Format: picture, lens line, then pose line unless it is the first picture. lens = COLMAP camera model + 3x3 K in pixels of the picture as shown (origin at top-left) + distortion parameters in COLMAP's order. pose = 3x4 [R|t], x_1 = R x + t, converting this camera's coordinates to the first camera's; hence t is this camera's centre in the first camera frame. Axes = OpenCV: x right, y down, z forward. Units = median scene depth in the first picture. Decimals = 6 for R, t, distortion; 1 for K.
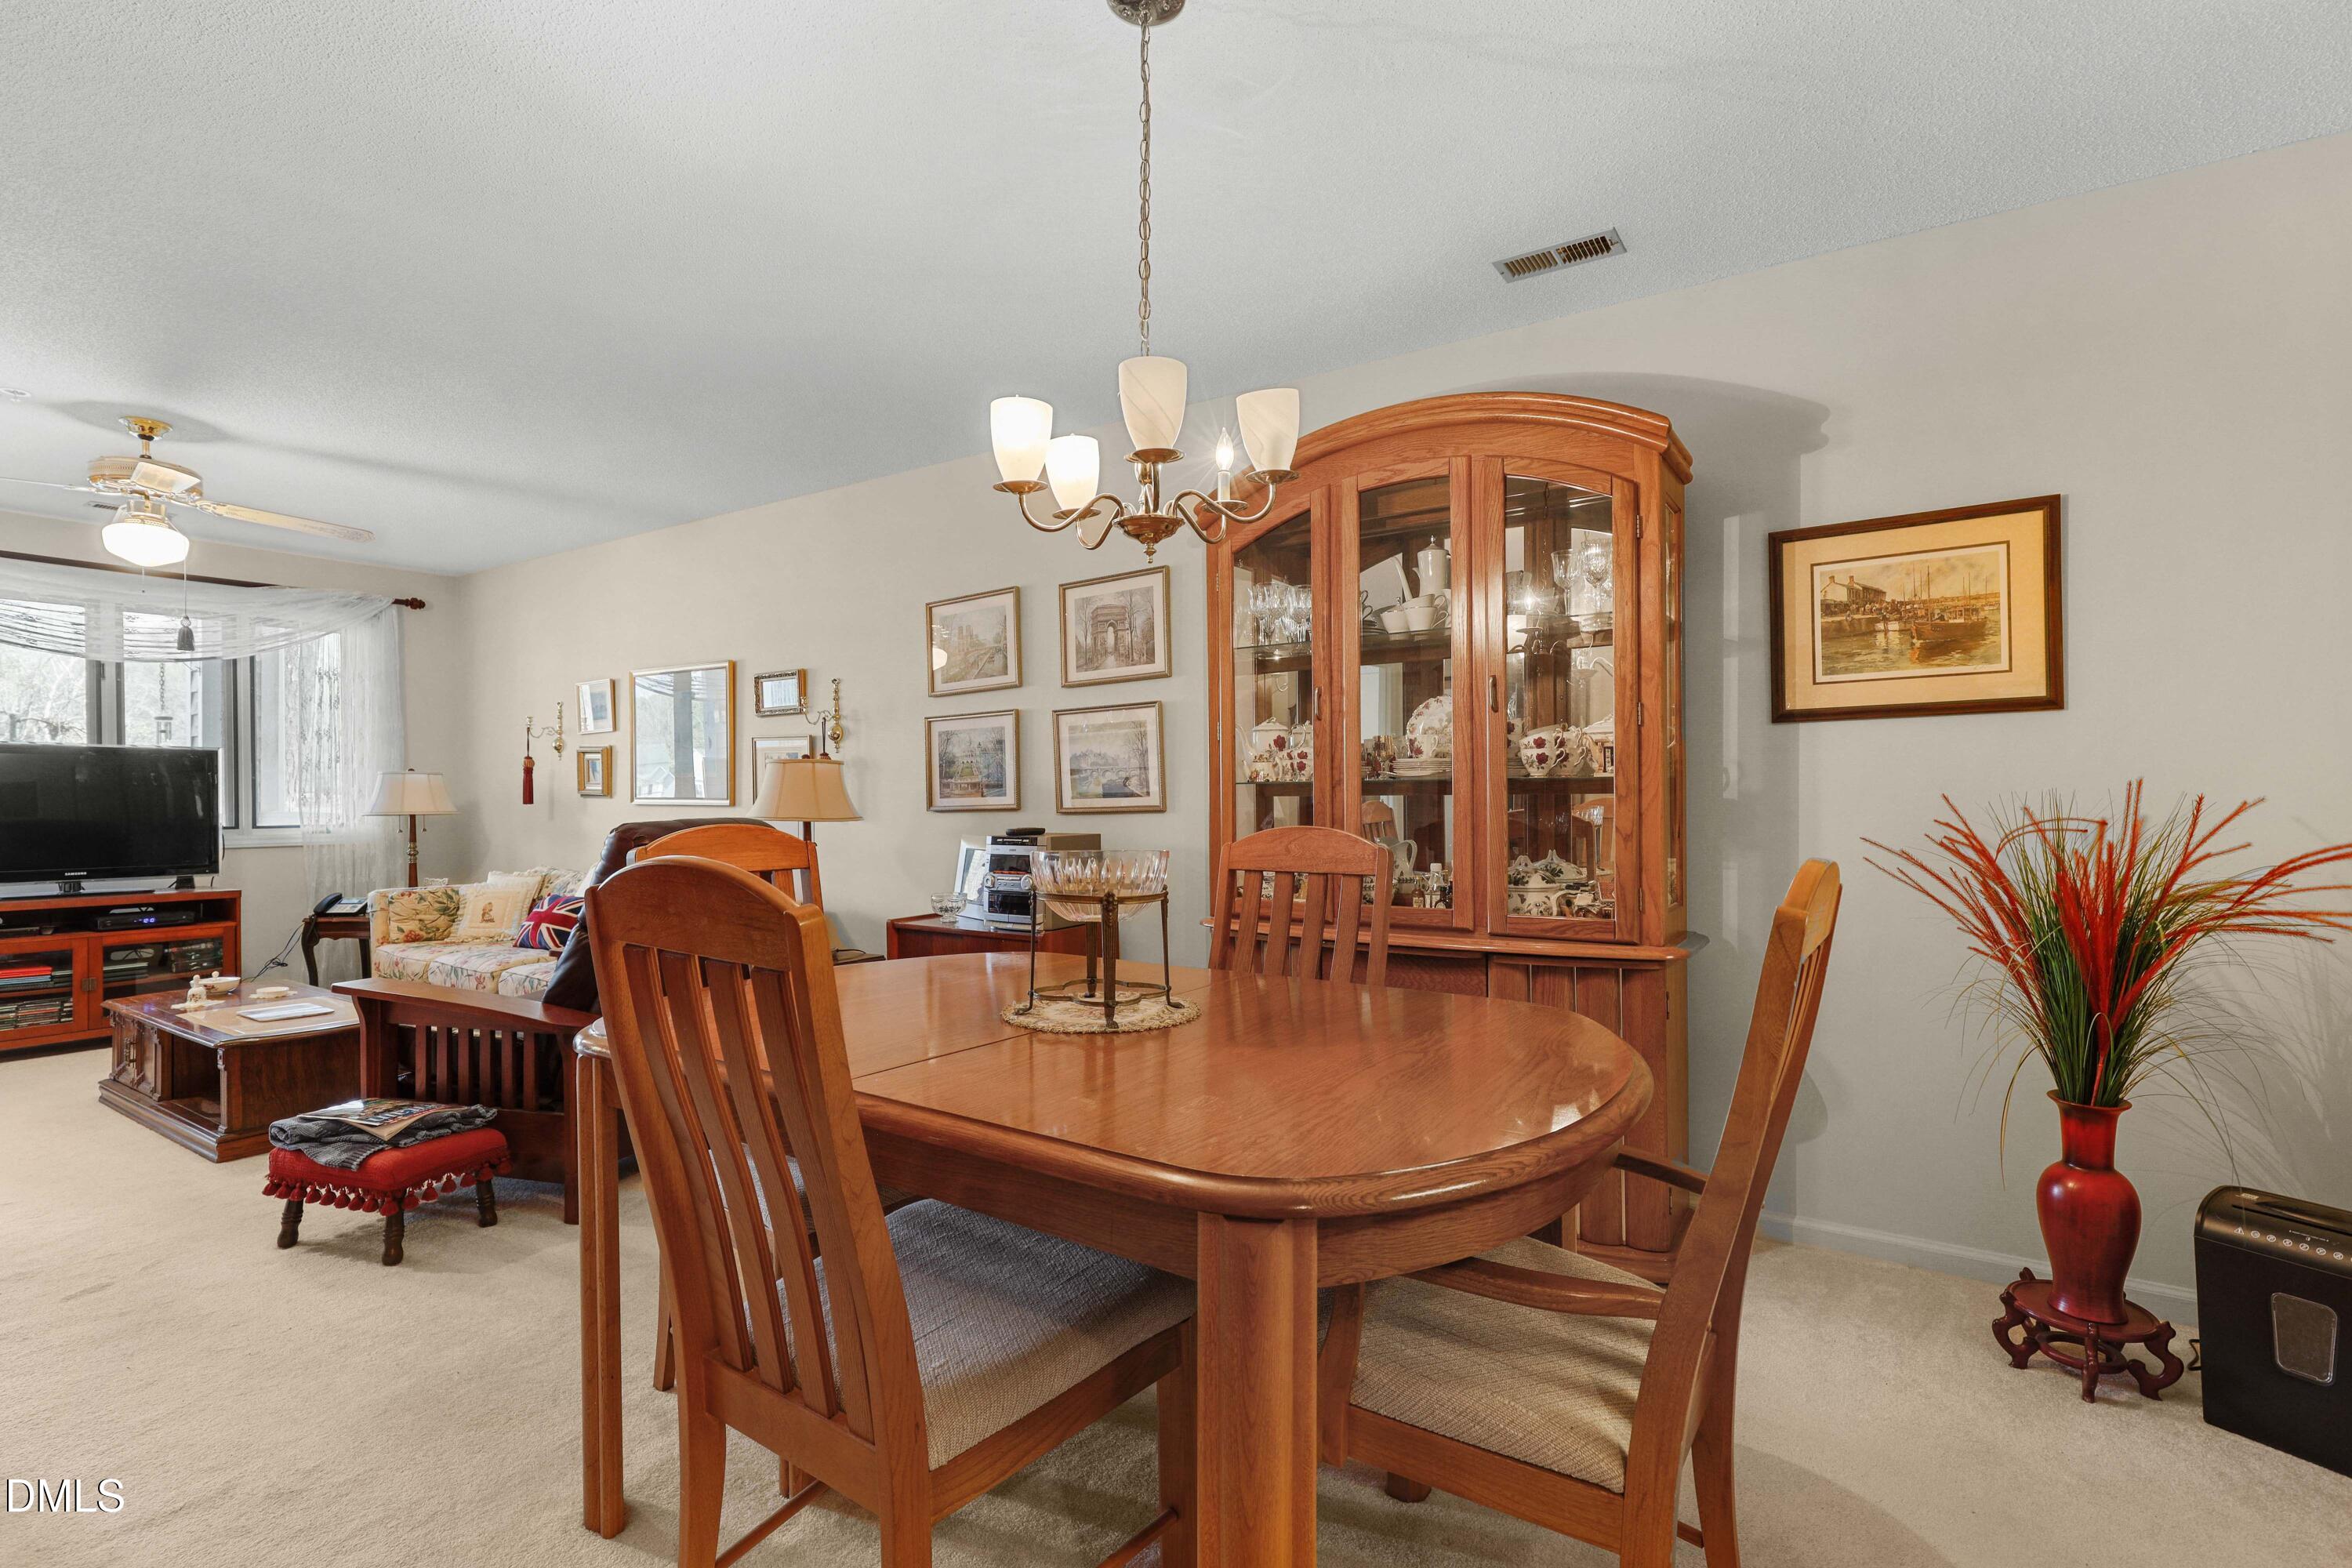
lens RADIAL K [[1075.6, 0, 1175.9], [0, 1075.6, 796.7], [0, 0, 1]] dist [0.001885, 0.000236]
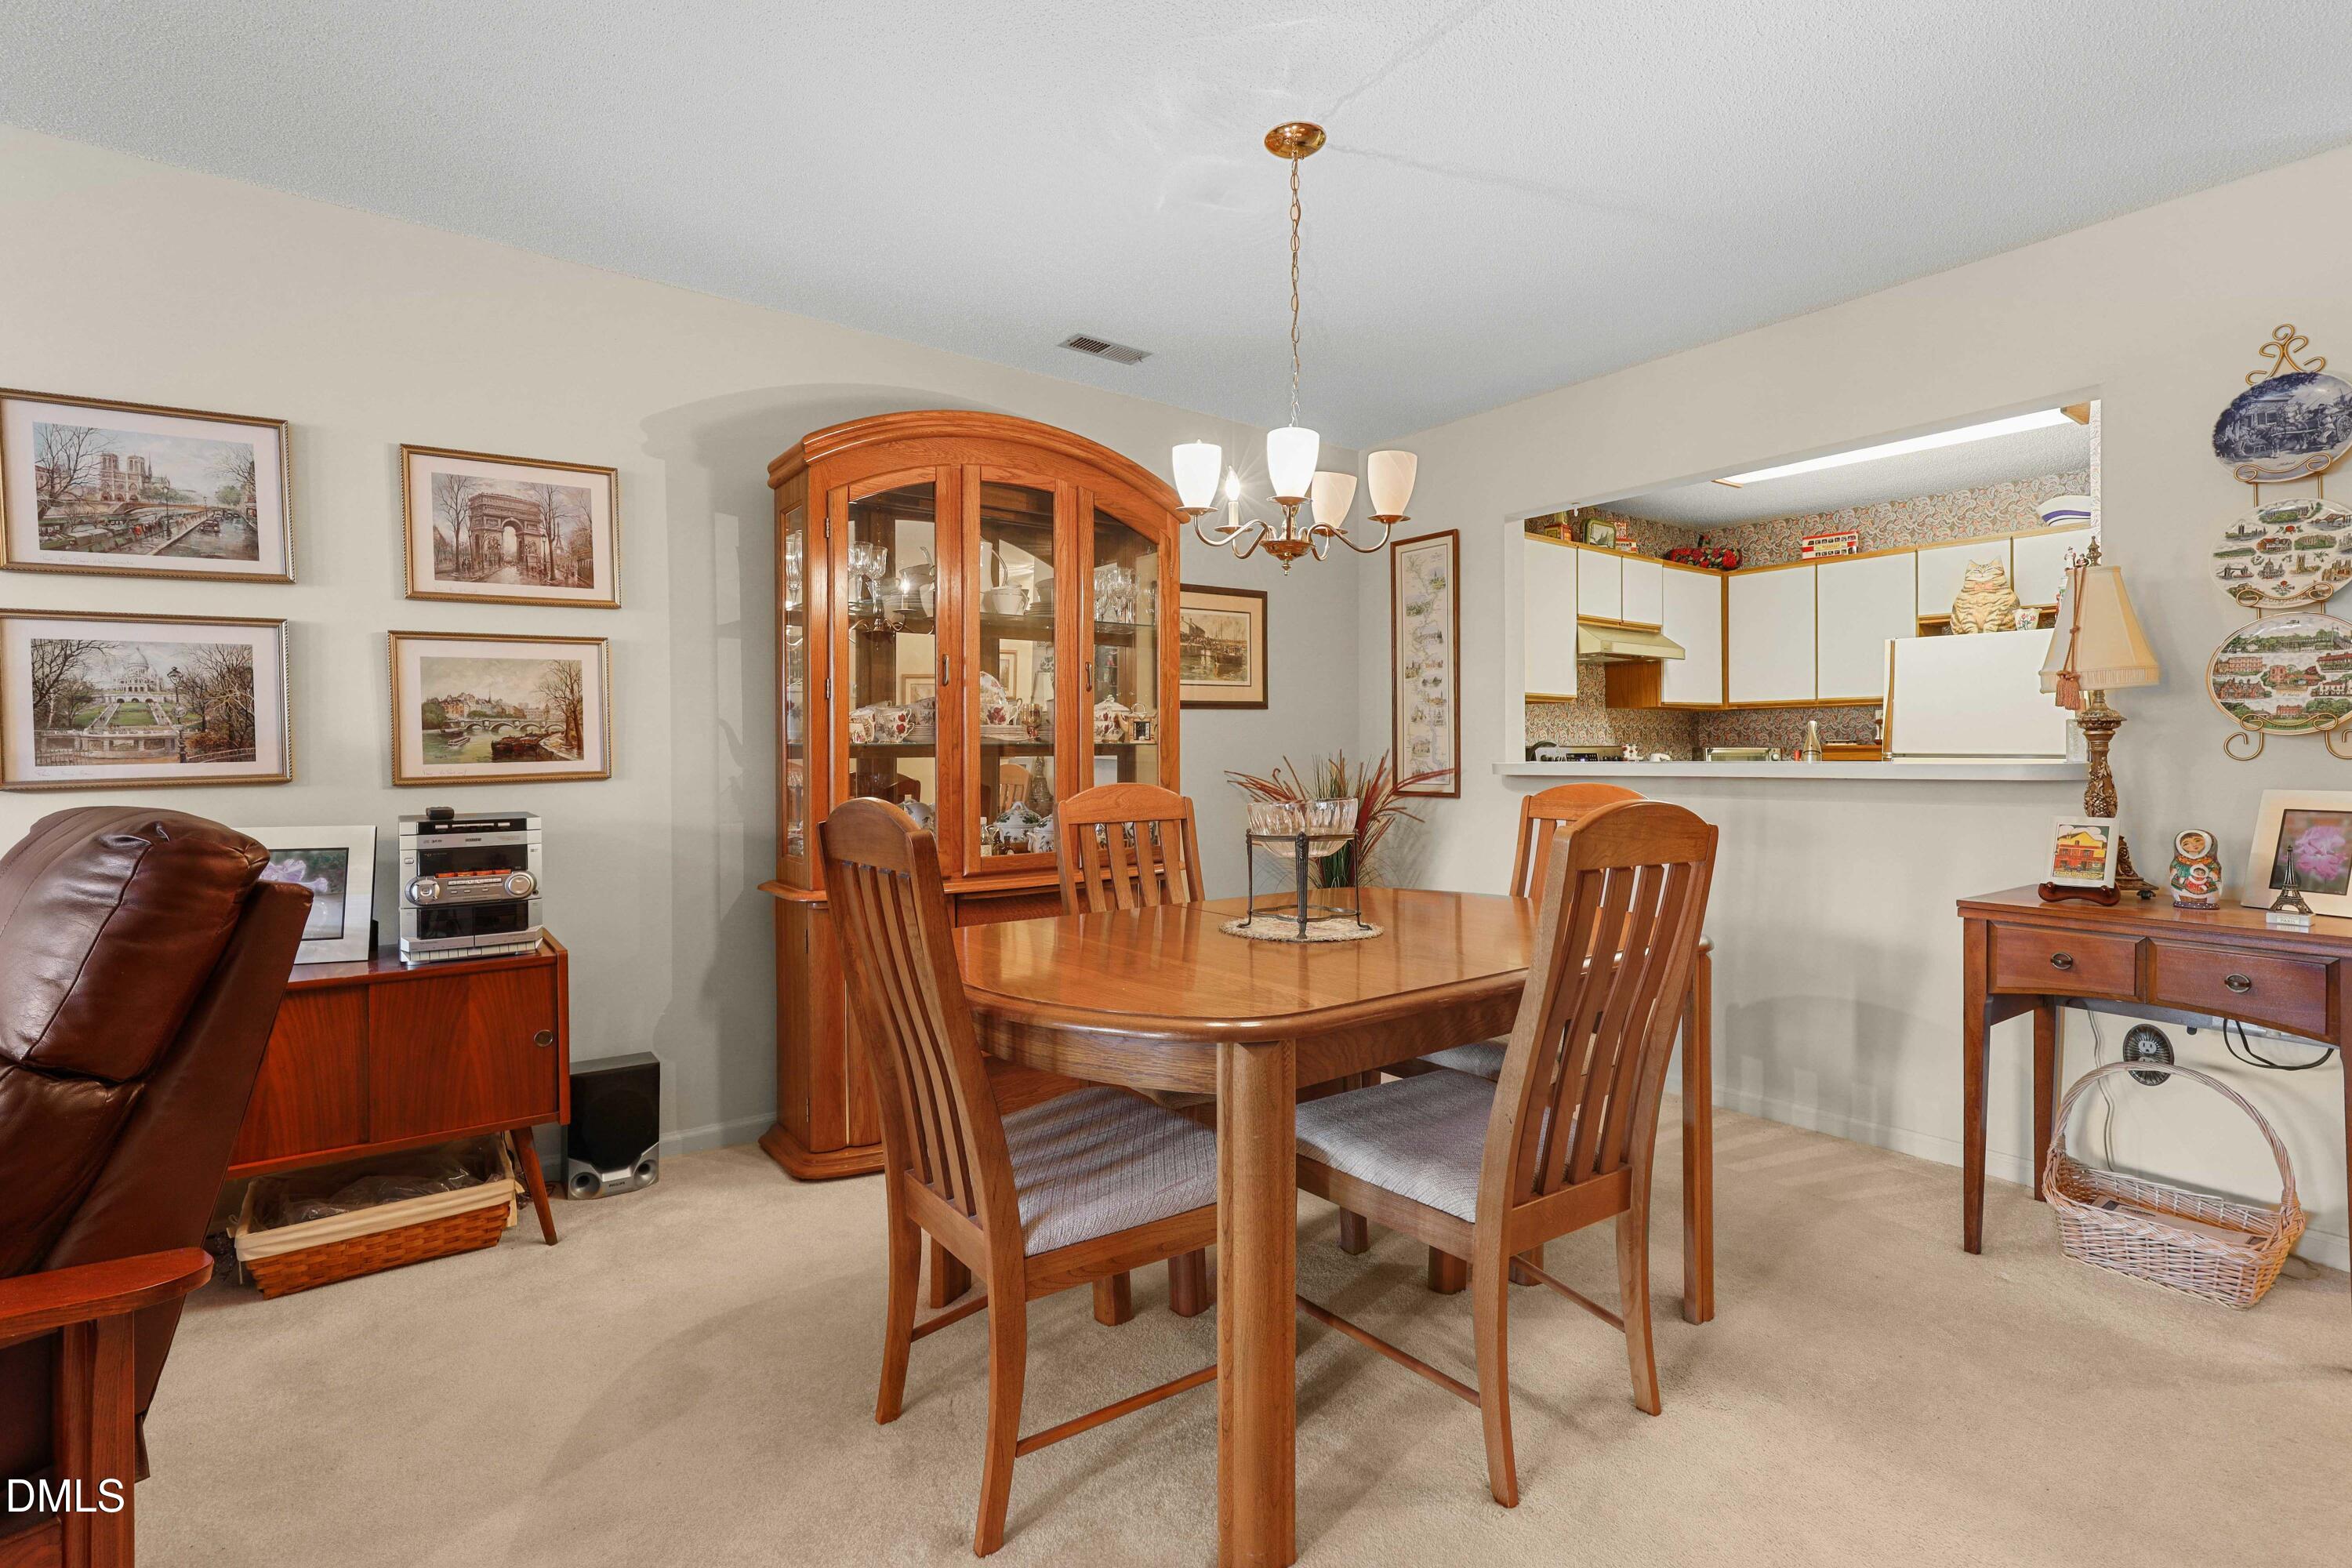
lens RADIAL K [[1075.6, 0, 1189.4], [0, 1075.6, 760.8], [0, 0, 1]] dist [0.001885, 0.000236]
pose [[0.330508, -0.006030, 0.943784, -0.531911], [0.003145, 0.999981, 0.005288, -0.001637], [-0.943798, 0.001221, 0.330521, 0.288244]]
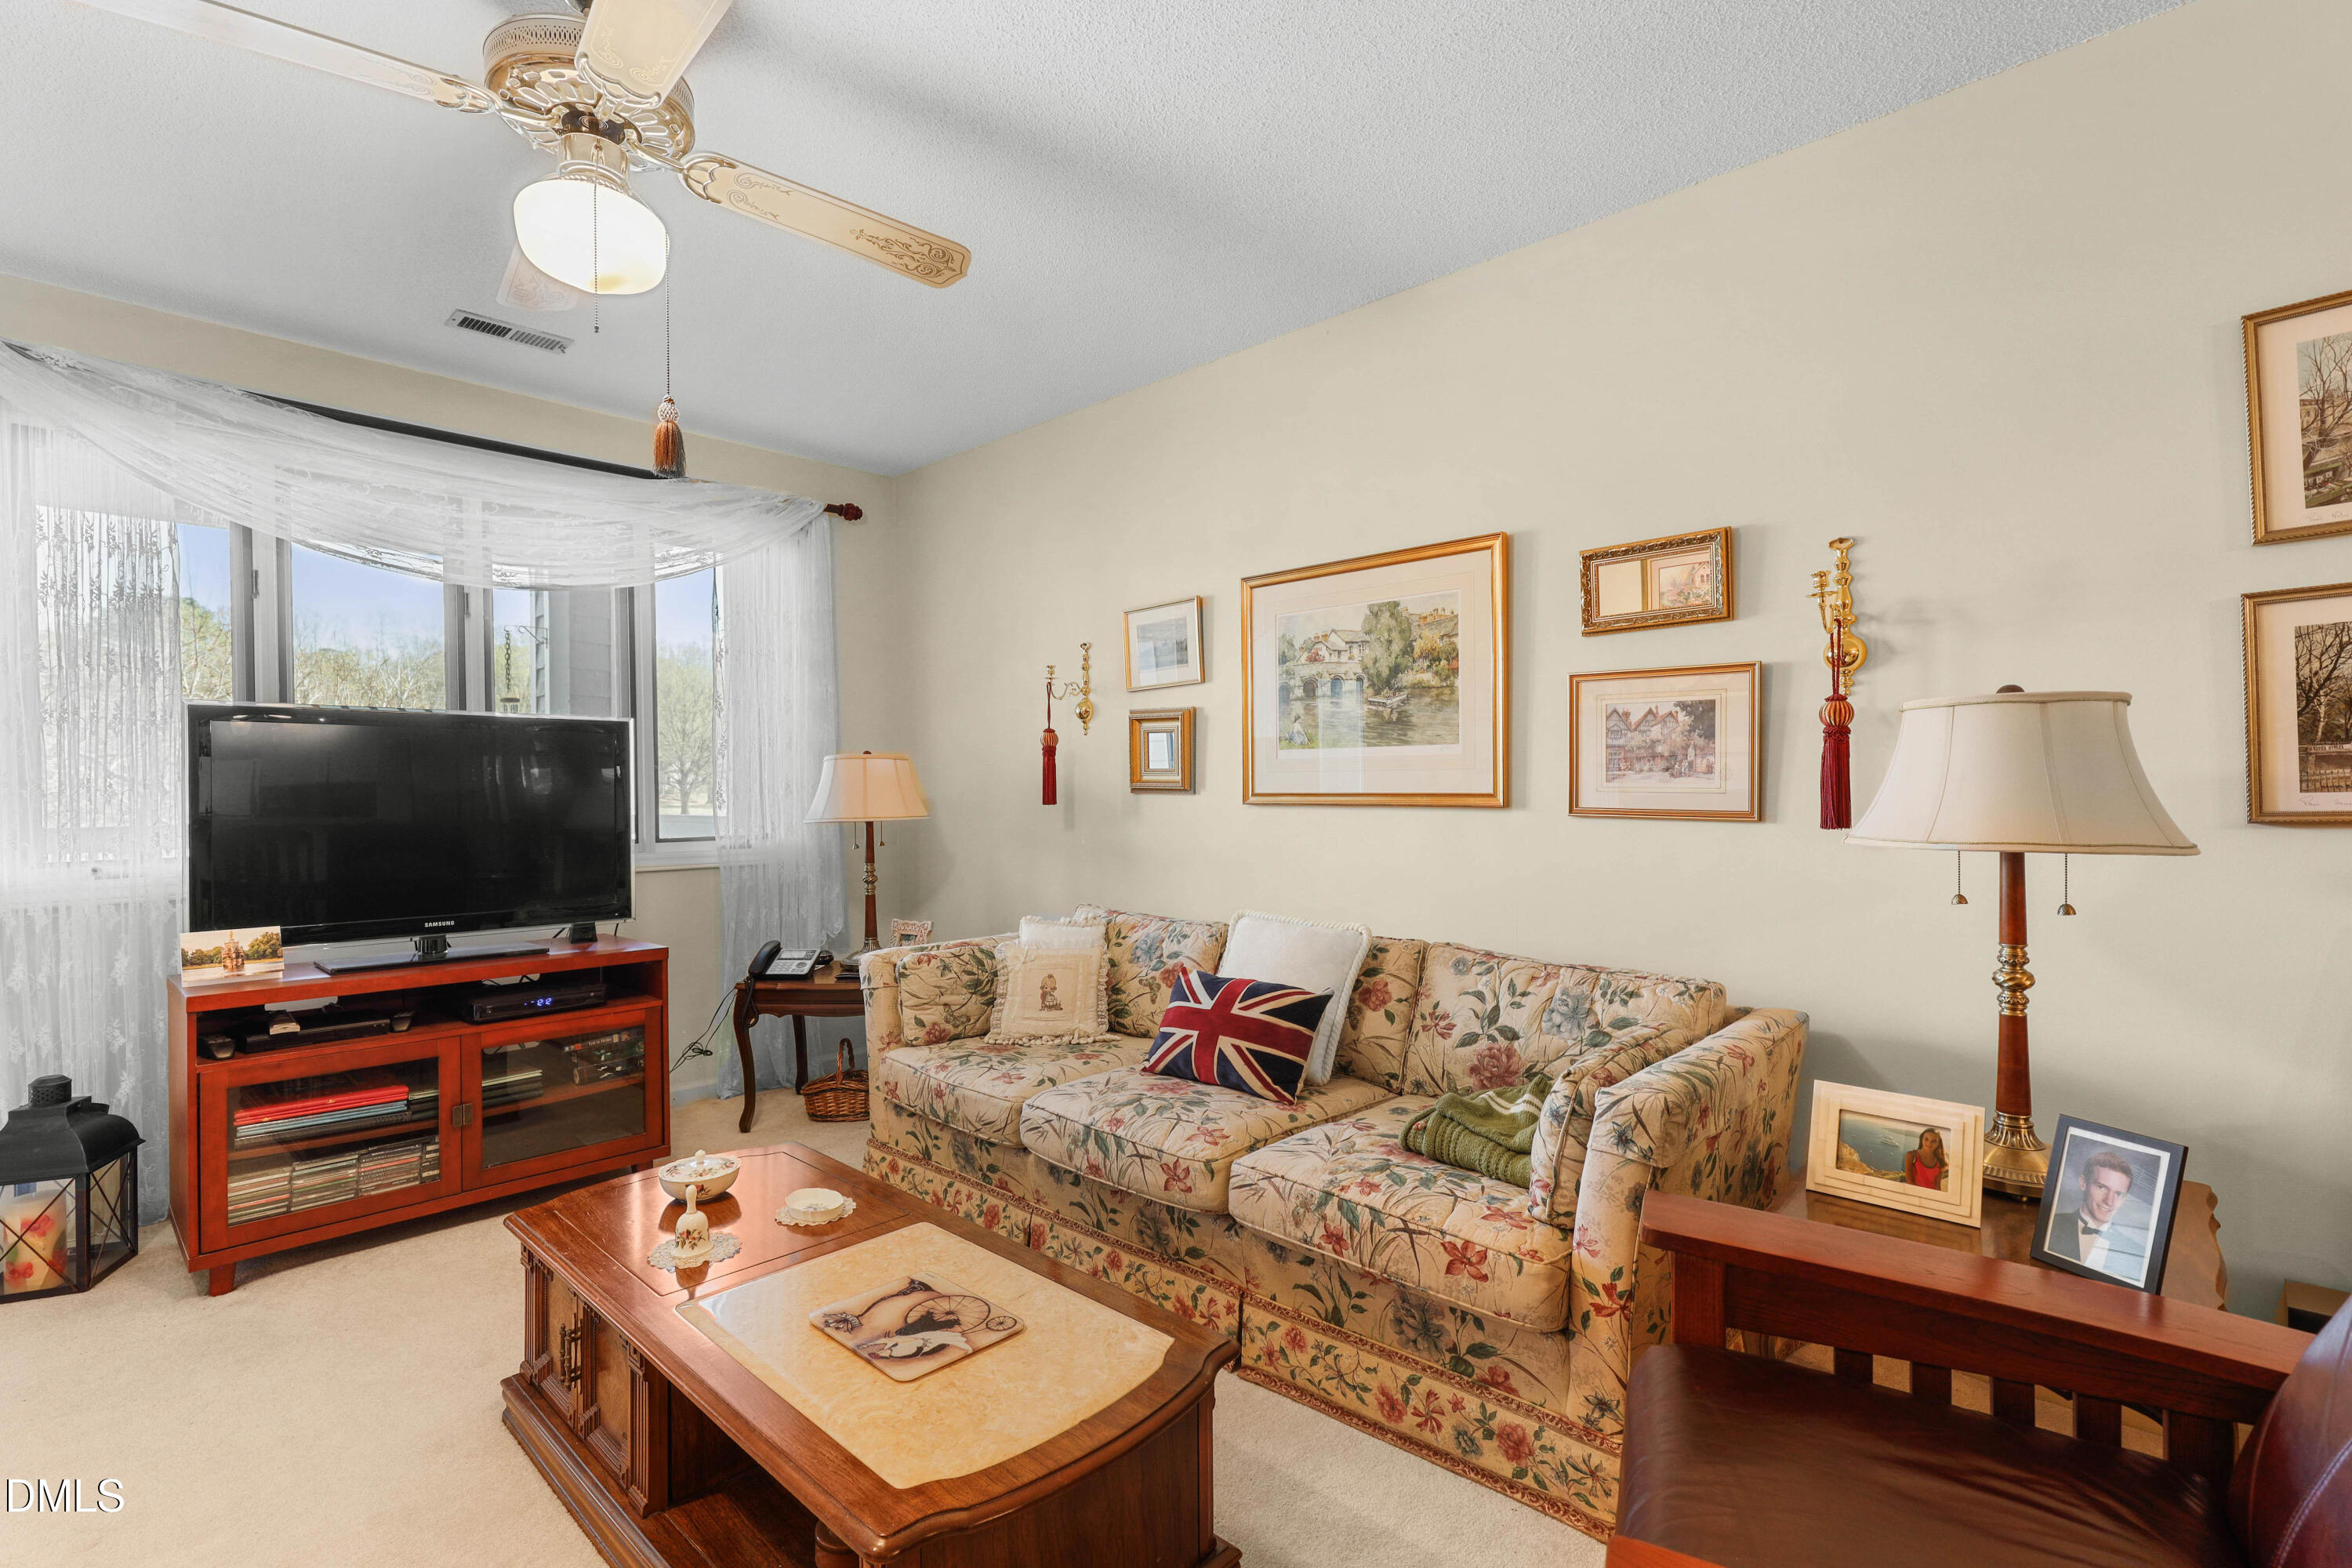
lens RADIAL K [[1075.6, 0, 1184.7], [0, 1075.6, 793.2], [0, 0, 1]] dist [0.001885, 0.000236]
pose [[0.986167, -0.007134, -0.165603, -0.566045], [0.008059, 0.999955, 0.004913, -0.003099], [0.165560, -0.006180, 0.986180, 0.528616]]
